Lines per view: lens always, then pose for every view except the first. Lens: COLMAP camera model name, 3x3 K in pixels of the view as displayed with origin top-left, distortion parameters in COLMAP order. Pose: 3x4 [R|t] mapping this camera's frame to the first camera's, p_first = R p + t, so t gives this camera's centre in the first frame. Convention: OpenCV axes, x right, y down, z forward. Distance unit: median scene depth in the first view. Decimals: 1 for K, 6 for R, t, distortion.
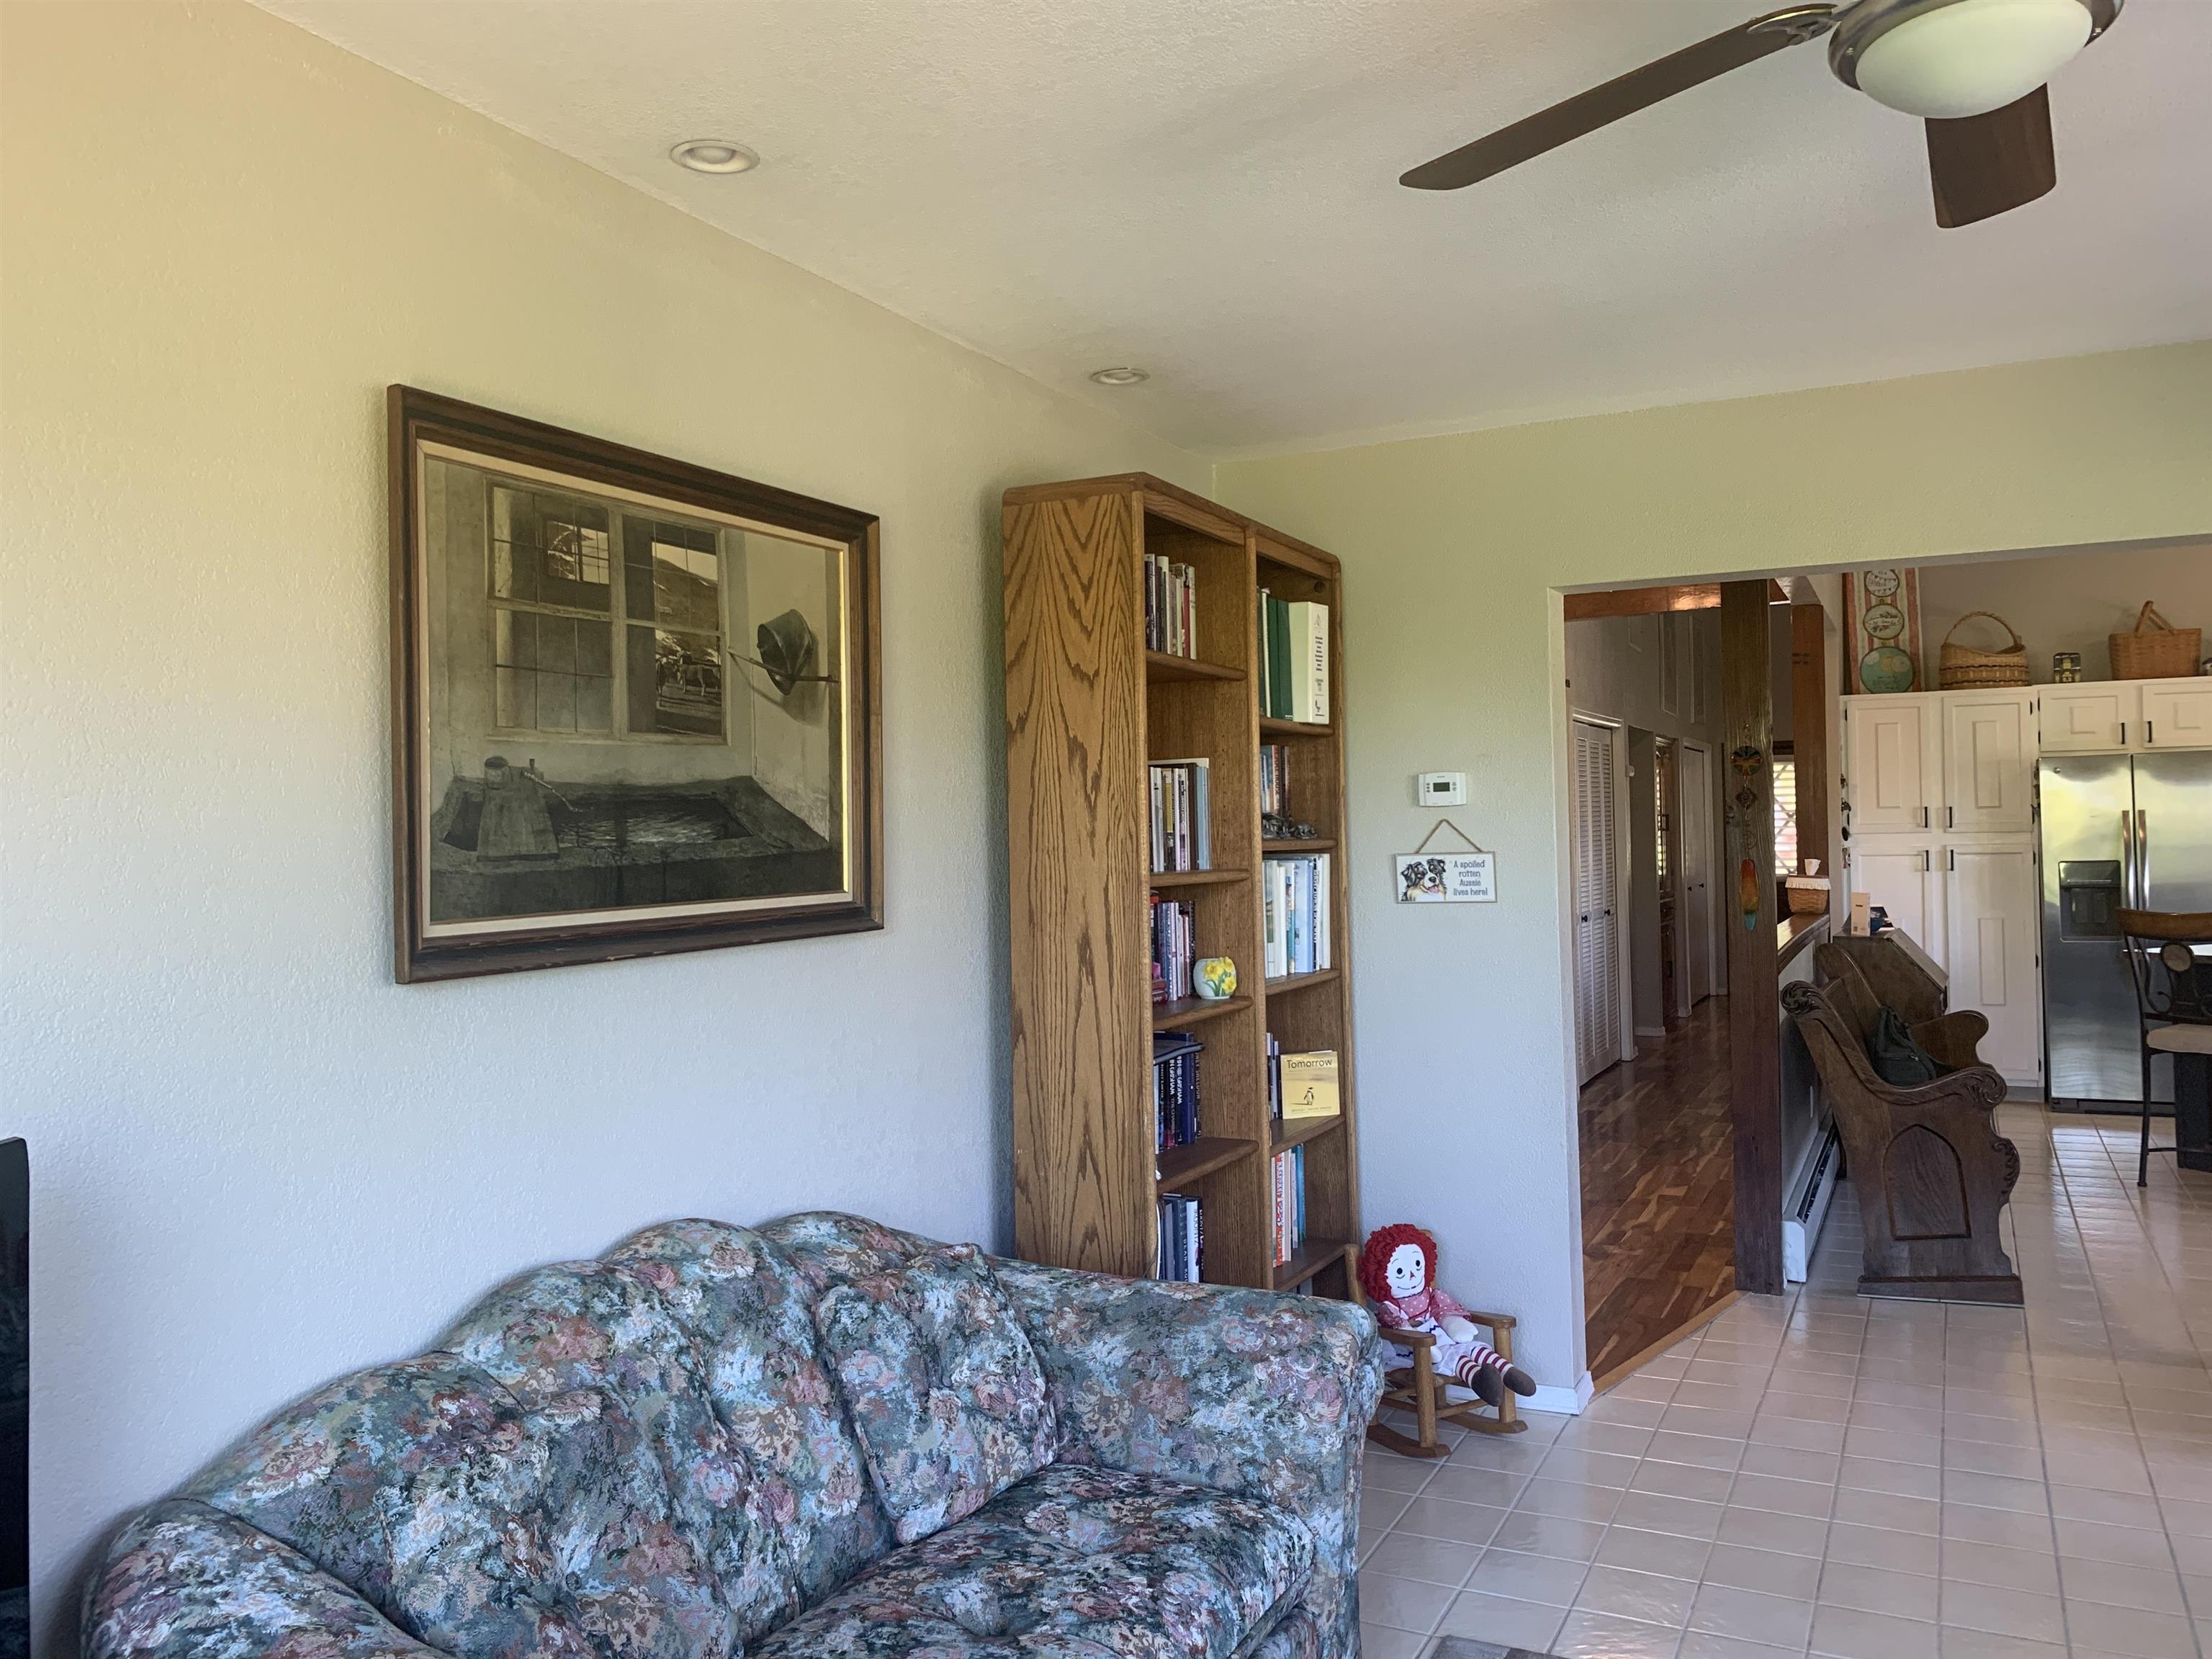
lens RADIAL K [[1692.1, 0, 1106.4], [0, 1692.1, 824.3], [0, 0, 1]] dist [-0.002462, -0.001144]
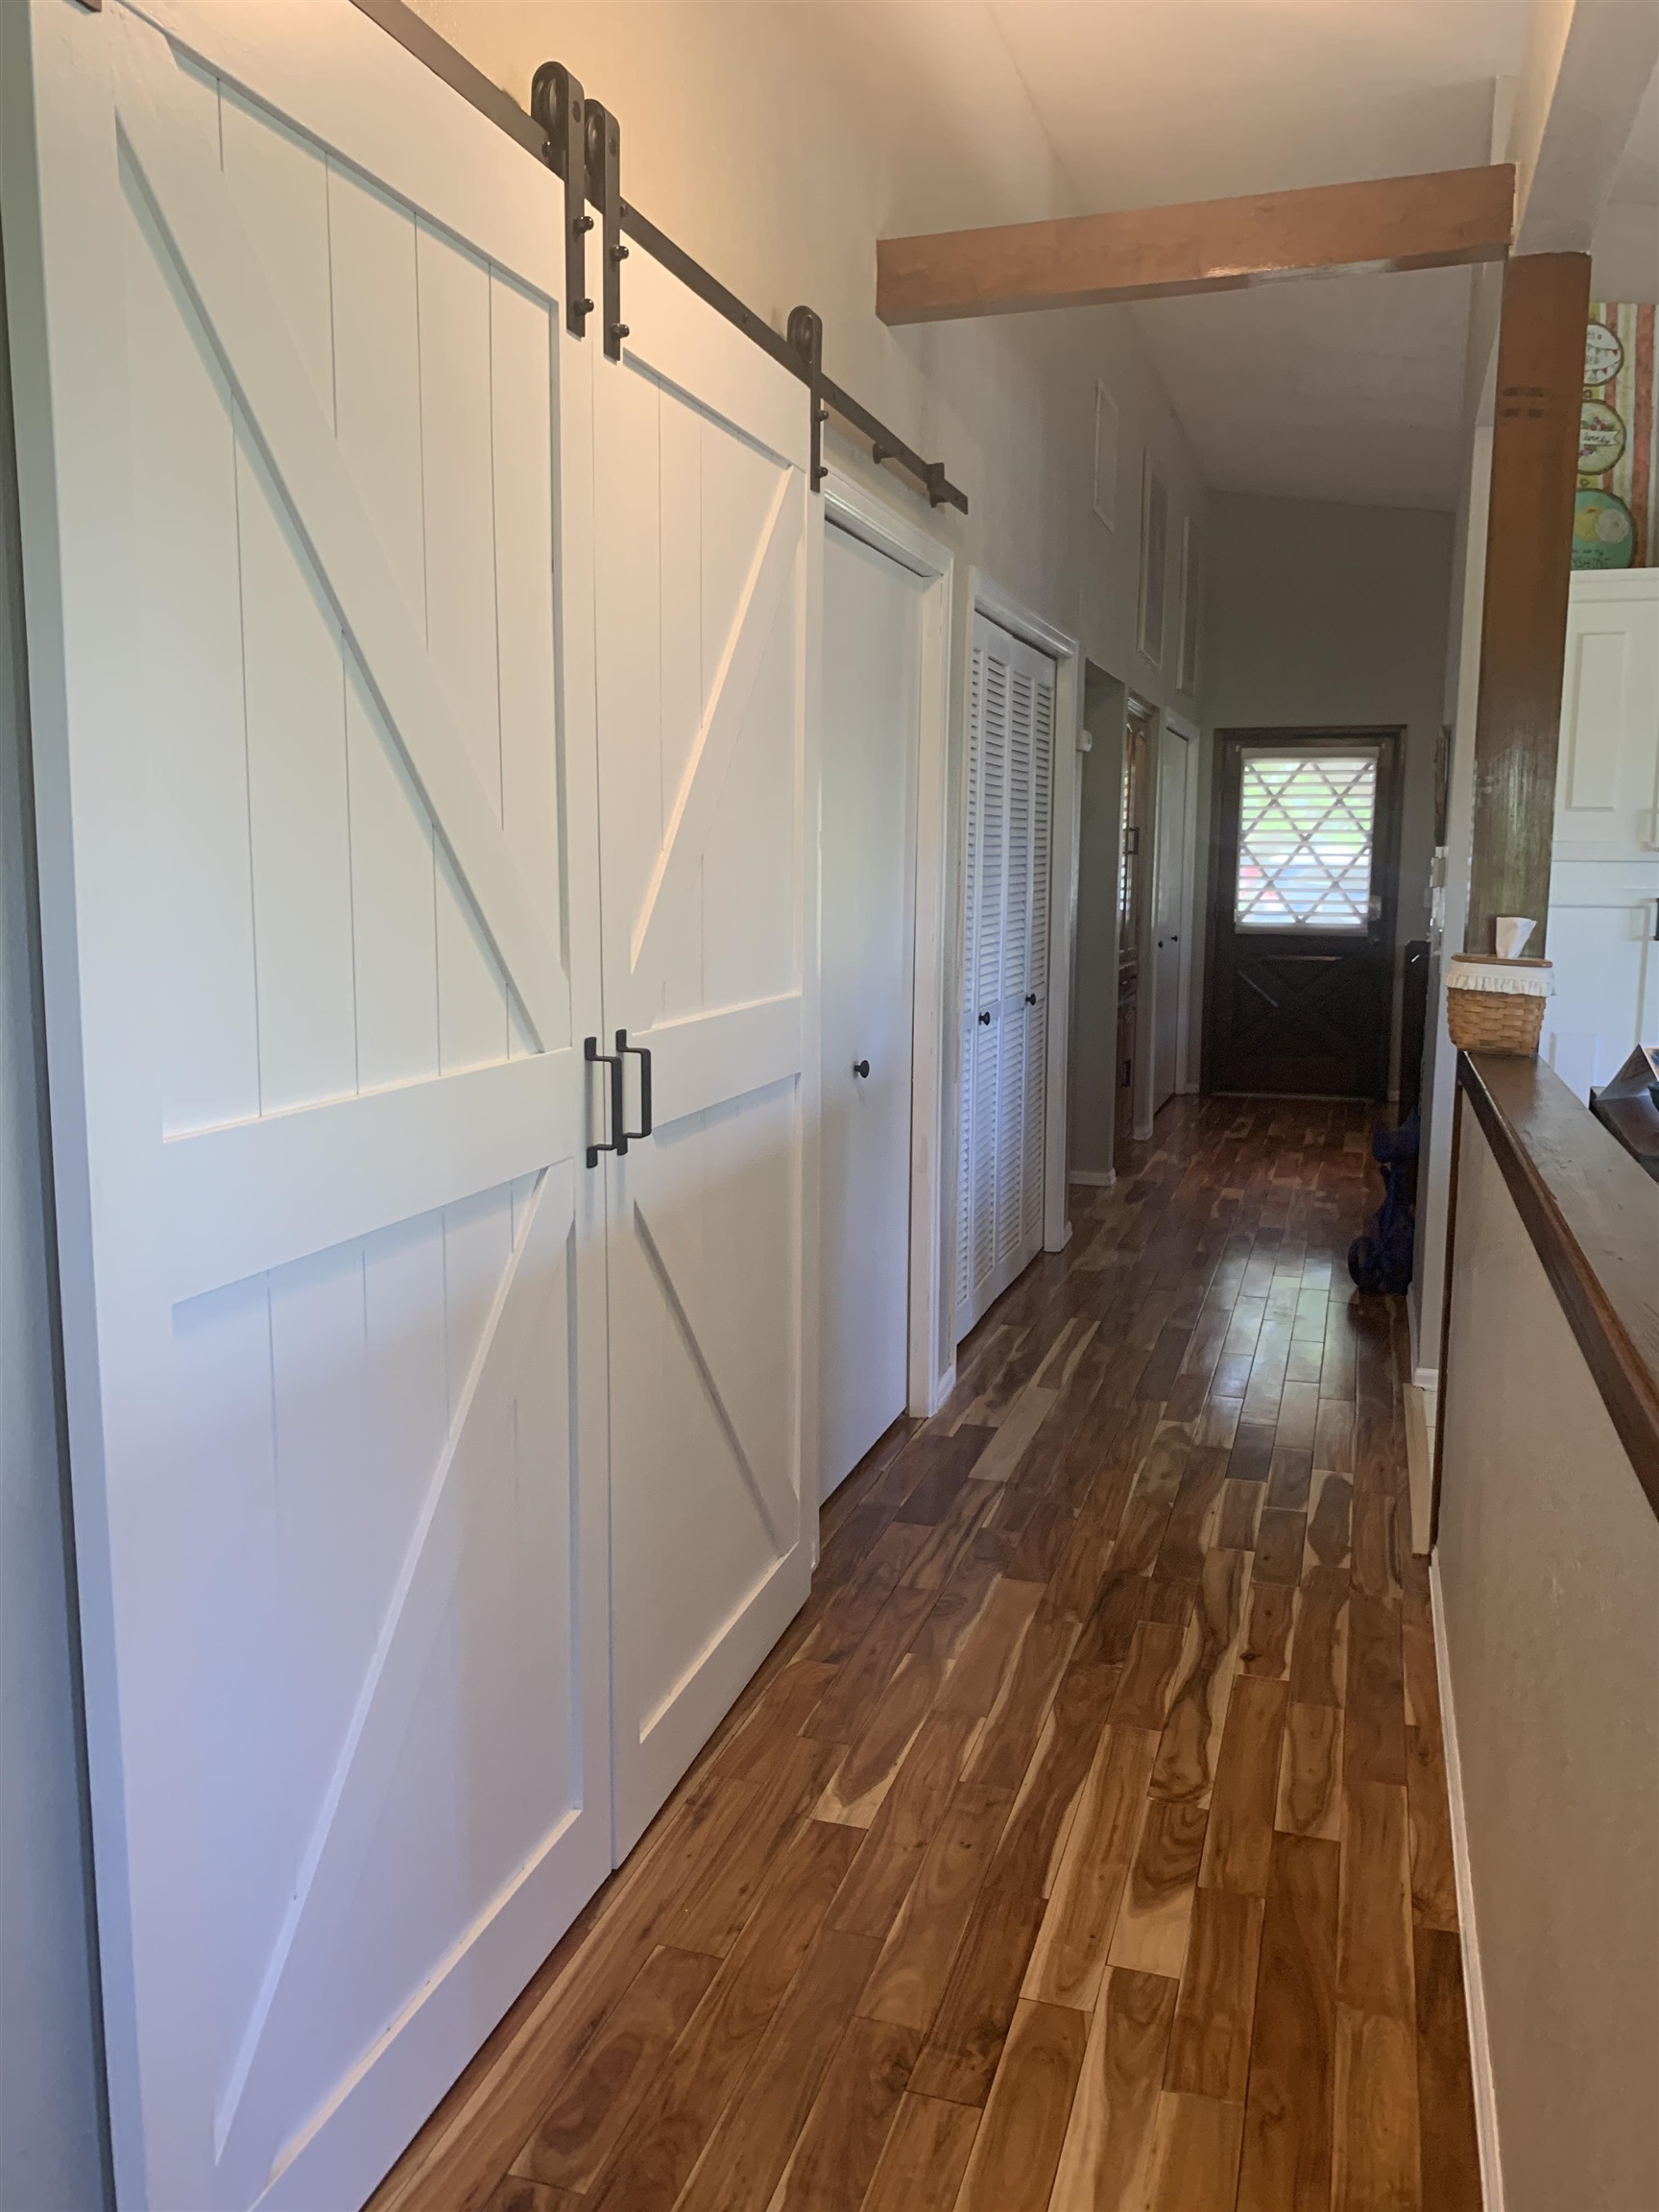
lens RADIAL K [[1692.1, 0, 827.0], [0, 1692.1, 1106.8], [0, 0, 1]] dist [-0.002462, -0.001144]
pose [[0.987833, 0.003050, 0.155490, 0.142651], [-0.026378, 0.988607, 0.148190, 0.007162], [-0.153267, -0.150488, 0.976659, 0.460291]]
